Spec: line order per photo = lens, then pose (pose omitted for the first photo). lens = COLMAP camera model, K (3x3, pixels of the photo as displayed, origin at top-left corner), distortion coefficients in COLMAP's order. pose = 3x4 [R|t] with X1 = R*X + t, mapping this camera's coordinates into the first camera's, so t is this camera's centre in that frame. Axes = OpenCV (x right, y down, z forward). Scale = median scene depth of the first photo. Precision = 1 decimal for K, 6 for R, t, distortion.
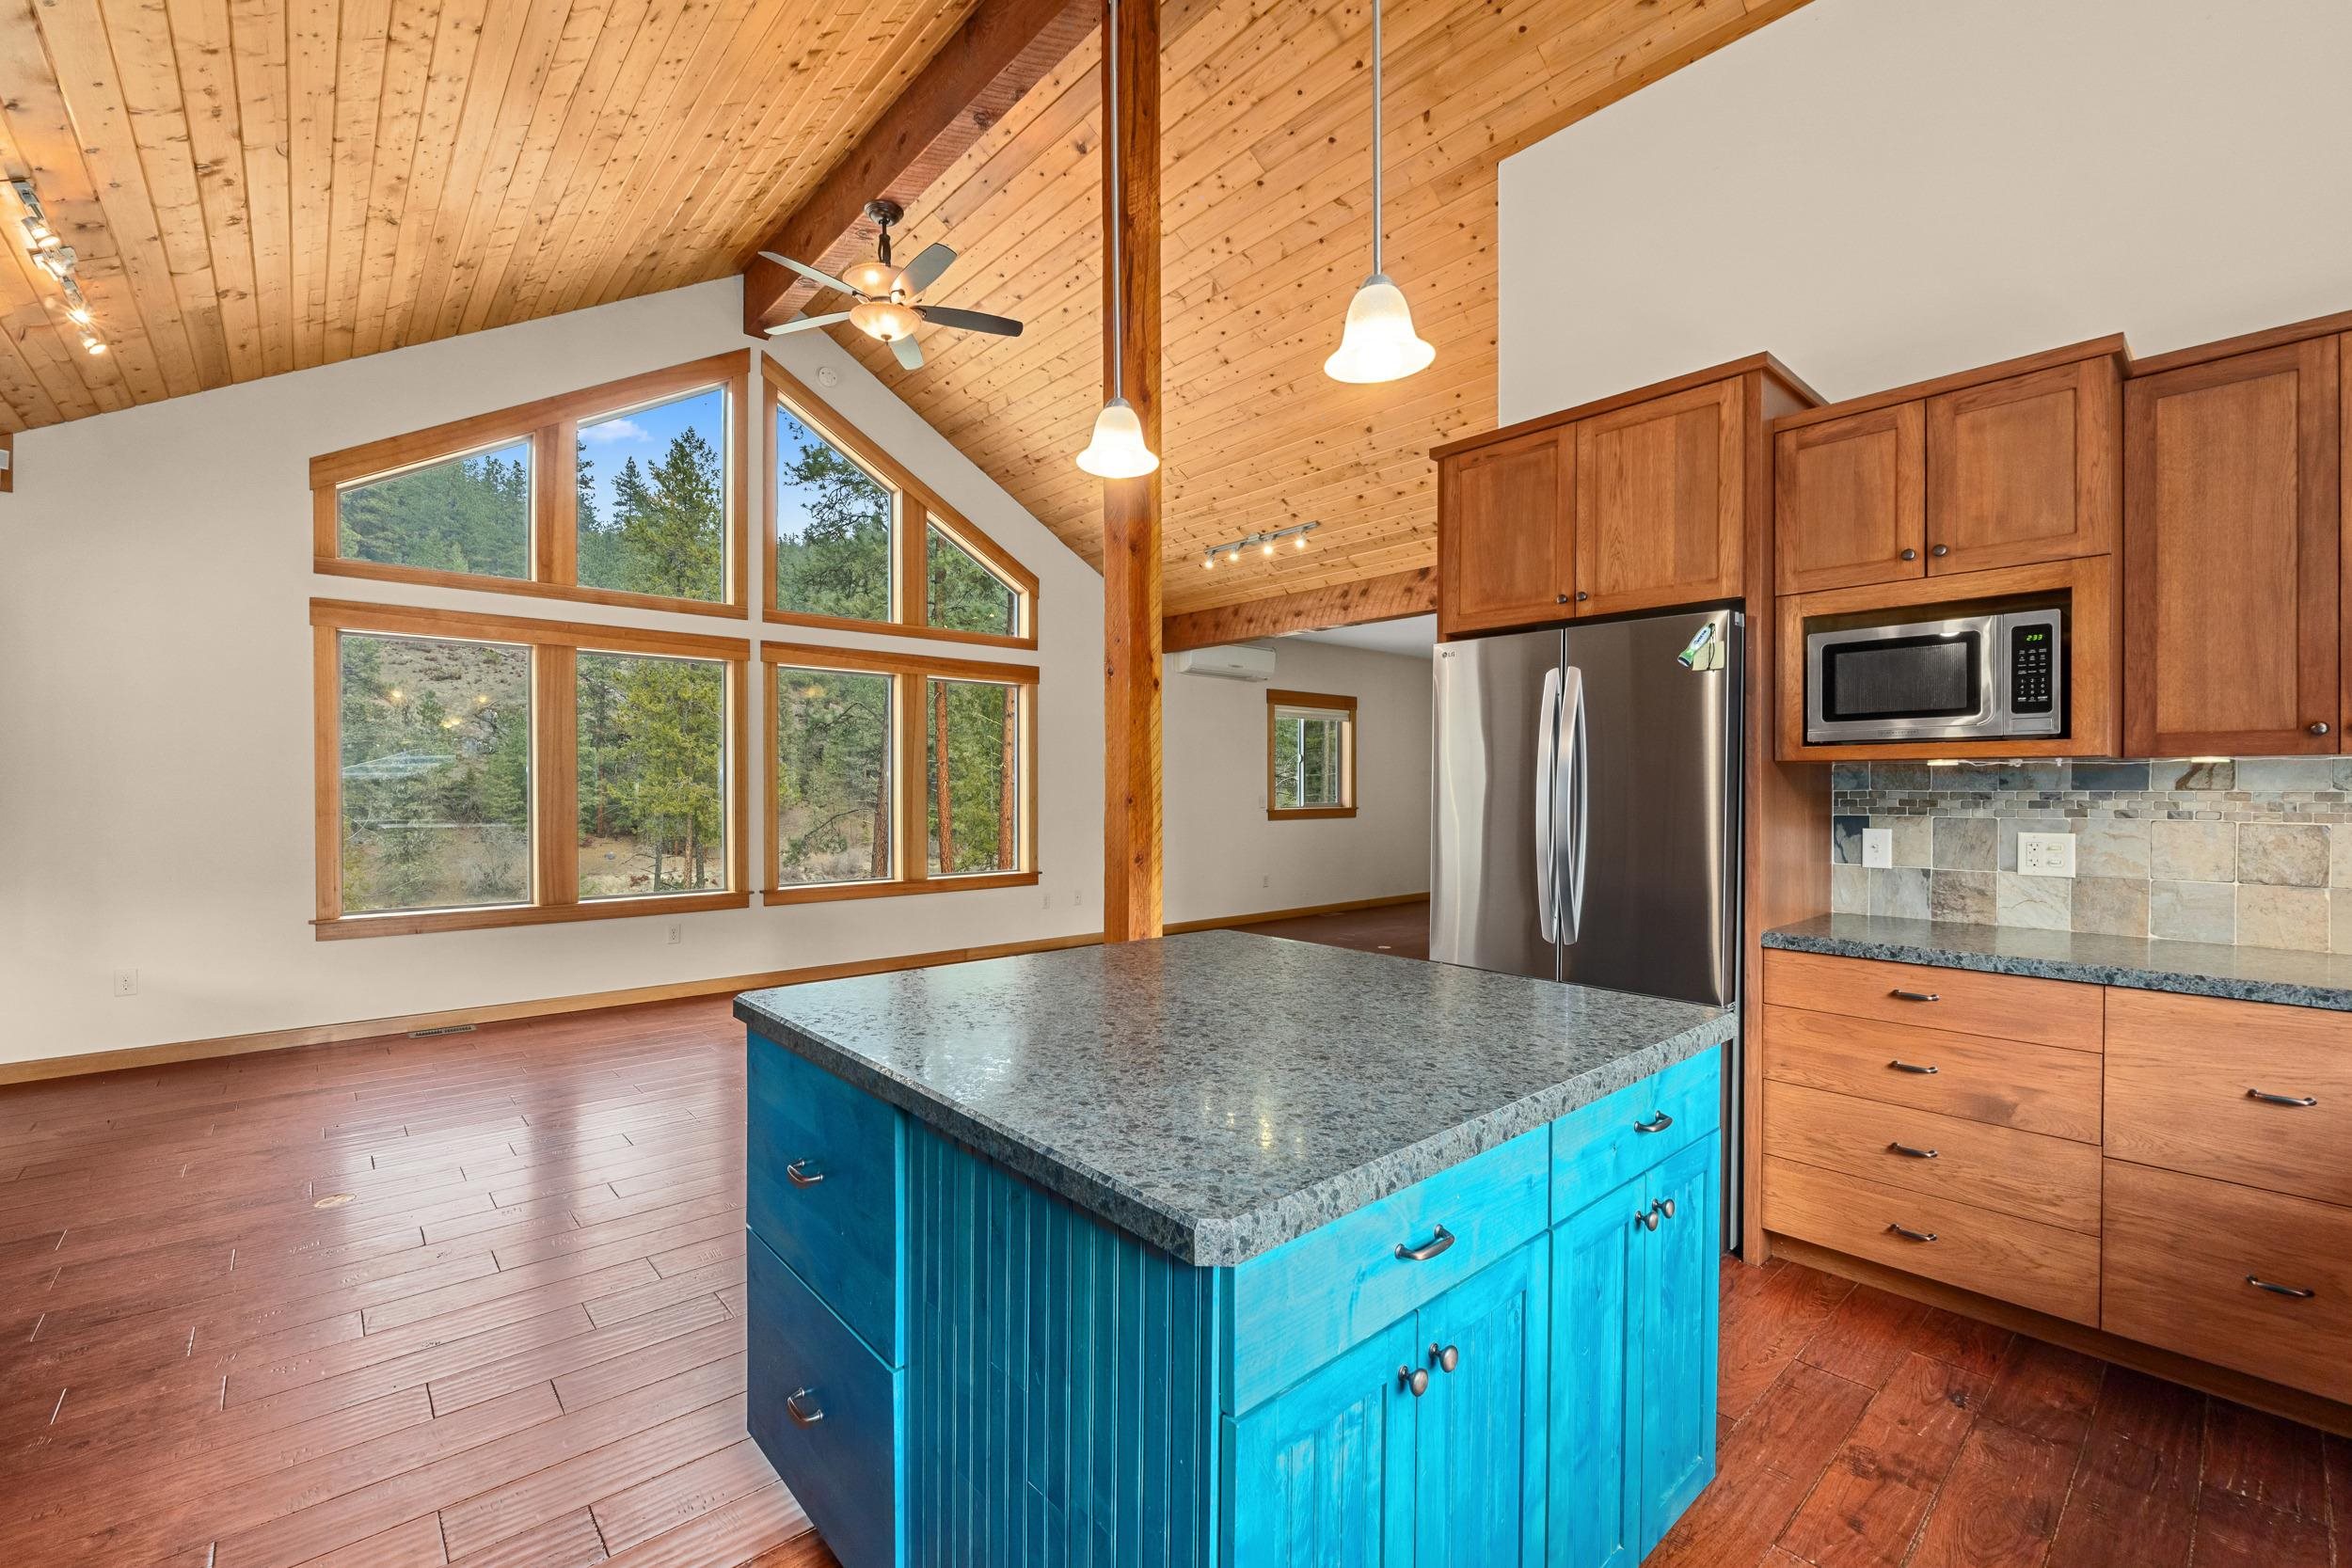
lens RADIAL K [[982.7, 0, 1165.7], [0, 982.7, 800.3], [0, 0, 1]] dist [-0.007137, -0.000449]
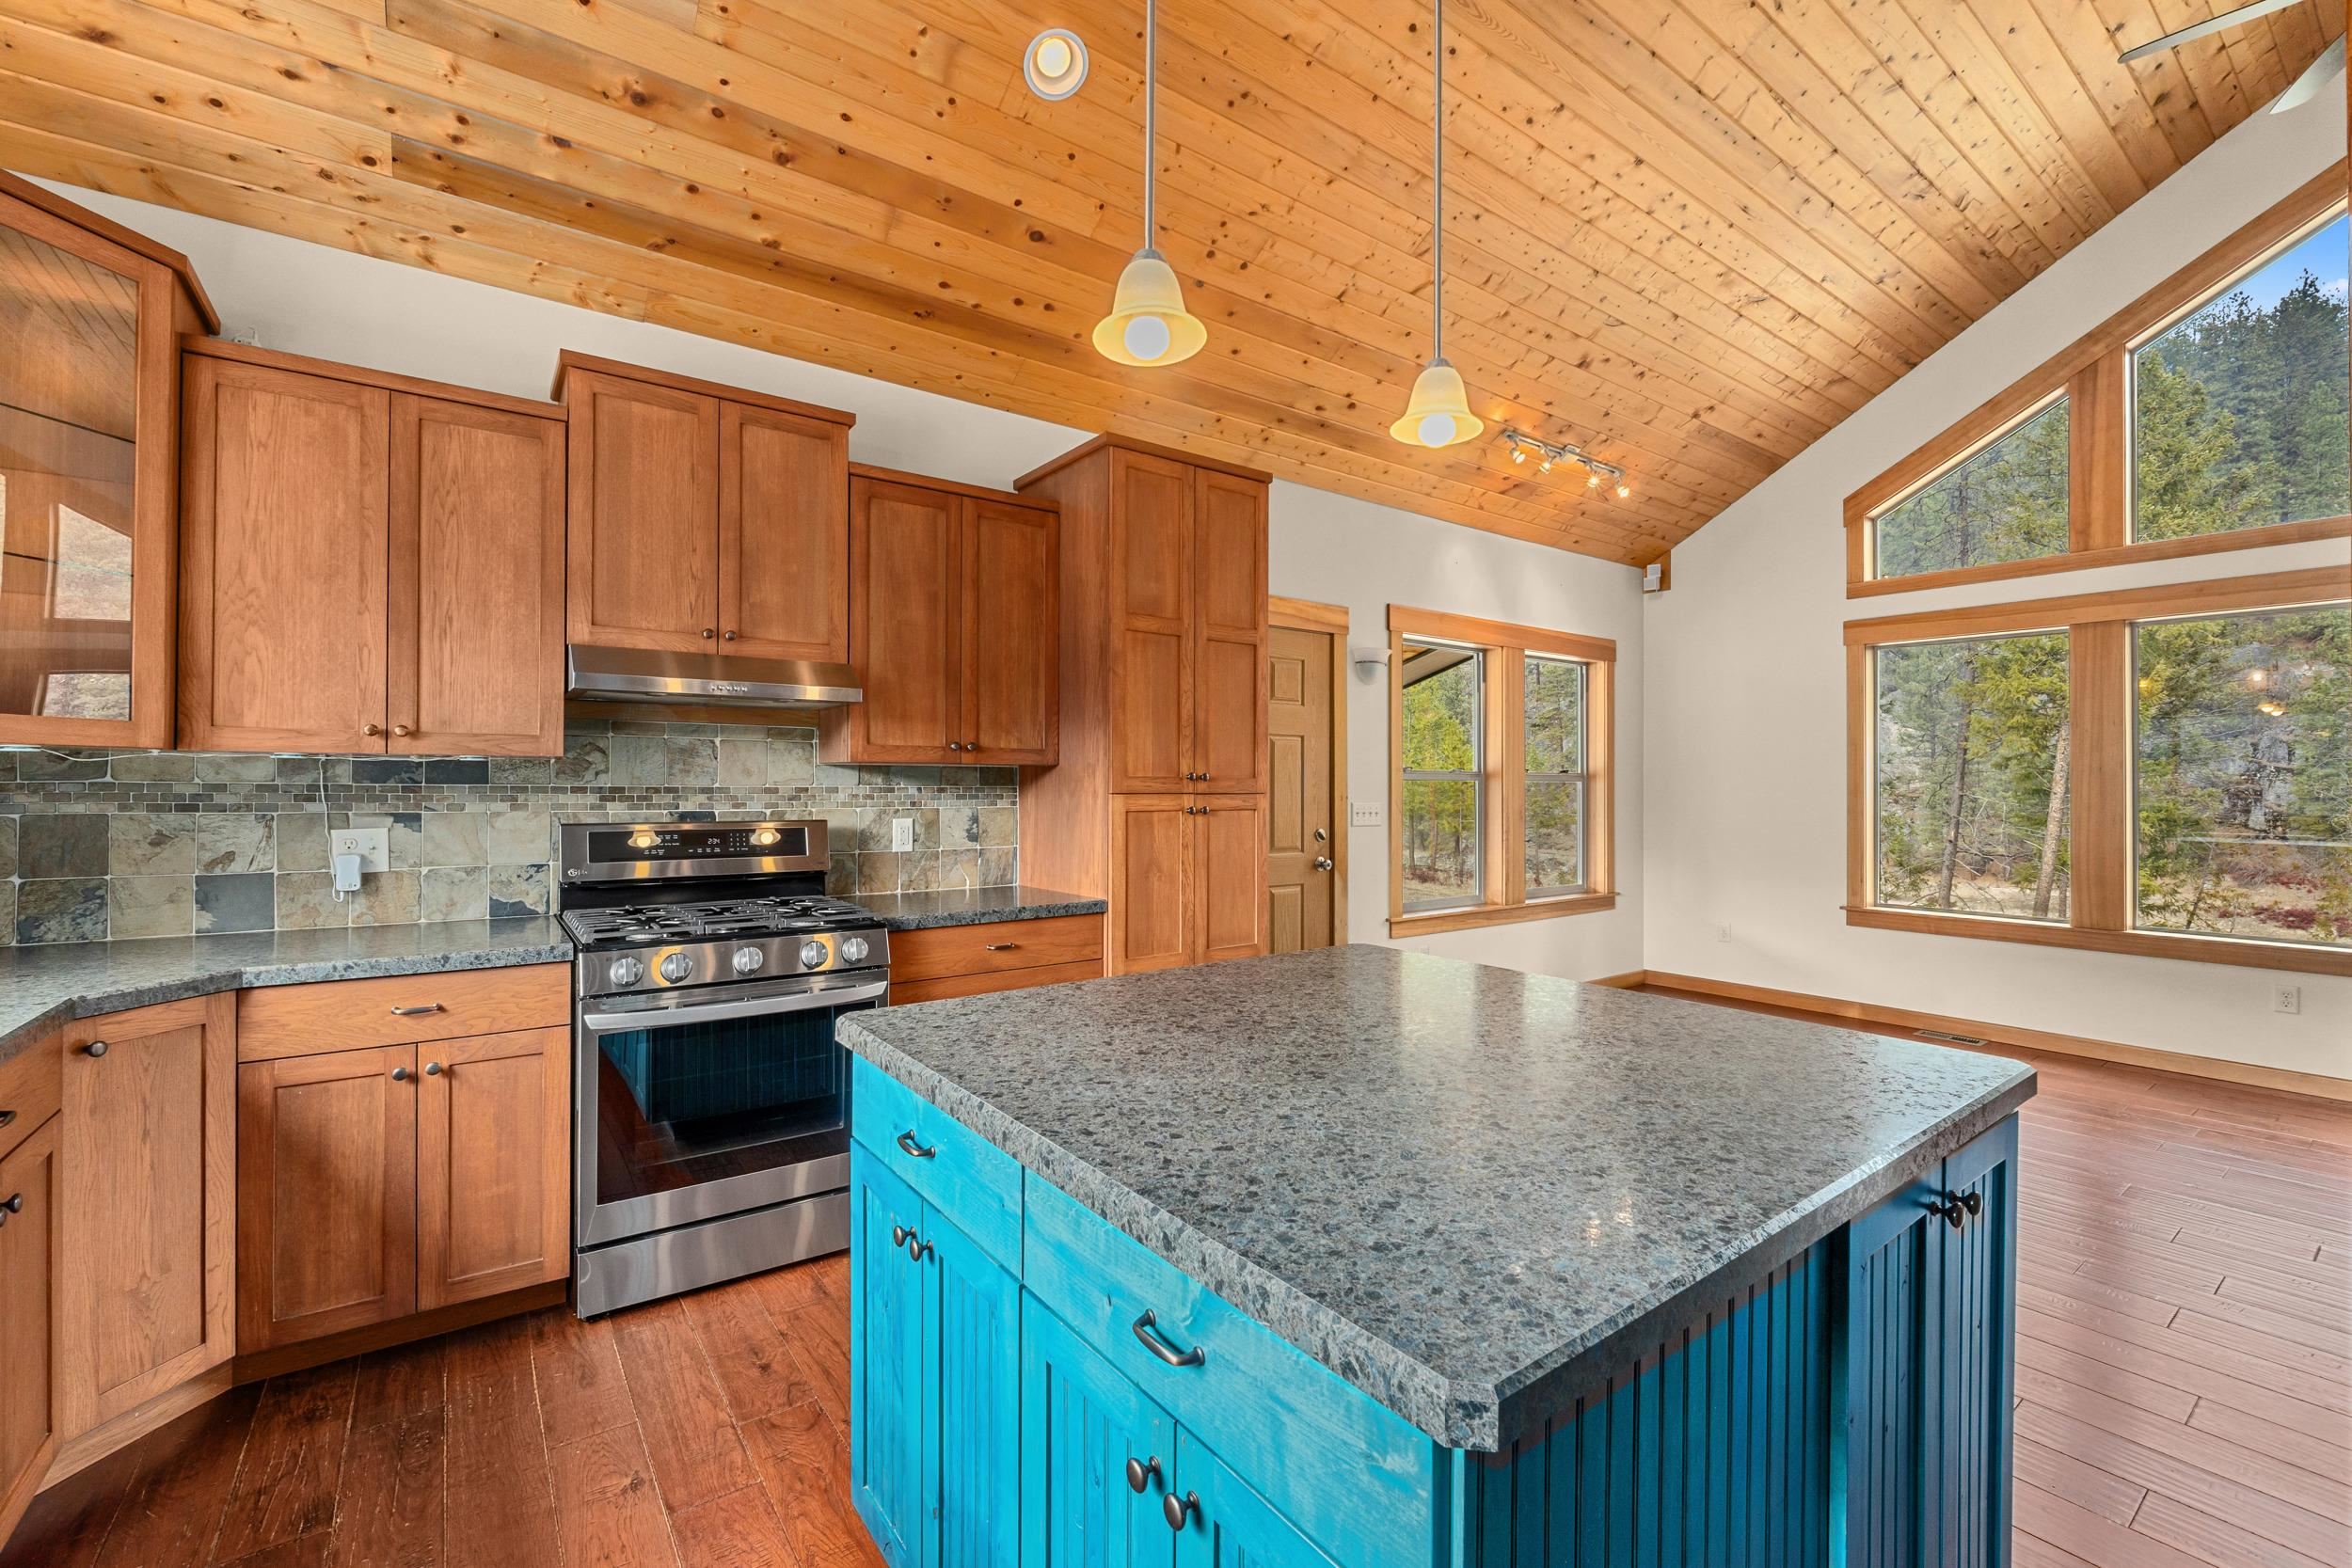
lens RADIAL K [[982.7, 0, 1168.0], [0, 982.7, 771.4], [0, 0, 1]] dist [-0.007137, -0.000449]
pose [[-0.095274, -0.015035, -0.995338, 0.736437], [-0.018926, 0.999733, -0.013290, -0.009162], [0.995271, 0.017571, -0.095533, 0.740731]]
